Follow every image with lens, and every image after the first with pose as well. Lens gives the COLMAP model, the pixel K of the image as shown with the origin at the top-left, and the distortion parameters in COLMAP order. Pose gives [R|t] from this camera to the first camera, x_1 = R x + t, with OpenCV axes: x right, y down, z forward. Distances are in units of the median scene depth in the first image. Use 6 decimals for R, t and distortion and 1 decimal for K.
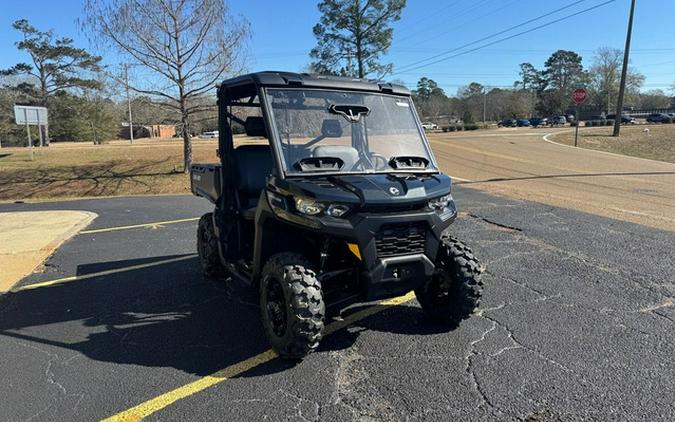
lens RADIAL K [[466.3, 0, 335.0], [0, 466.3, 170.4], [0, 0, 1]] dist [0.004457, -0.000881]
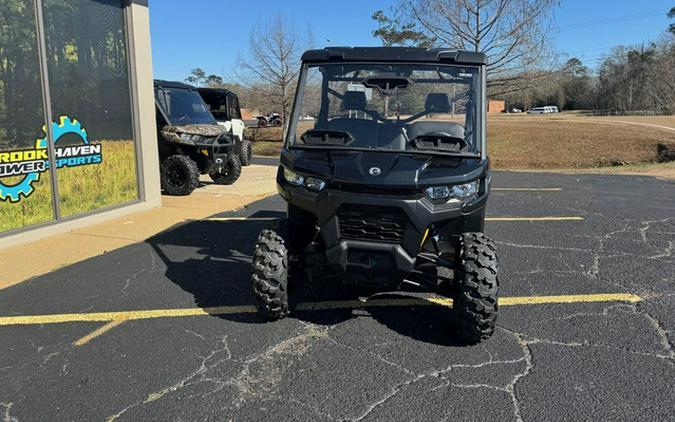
lens RADIAL K [[467.7, 0, 338.0], [0, 467.7, 152.2], [0, 0, 1]] dist [0.001487, -0.000815]
pose [[0.789414, 0.070947, -0.609748, 0.570713], [-0.062887, 0.997419, 0.034637, -0.018173], [0.610631, 0.011003, 0.791838, 0.207847]]
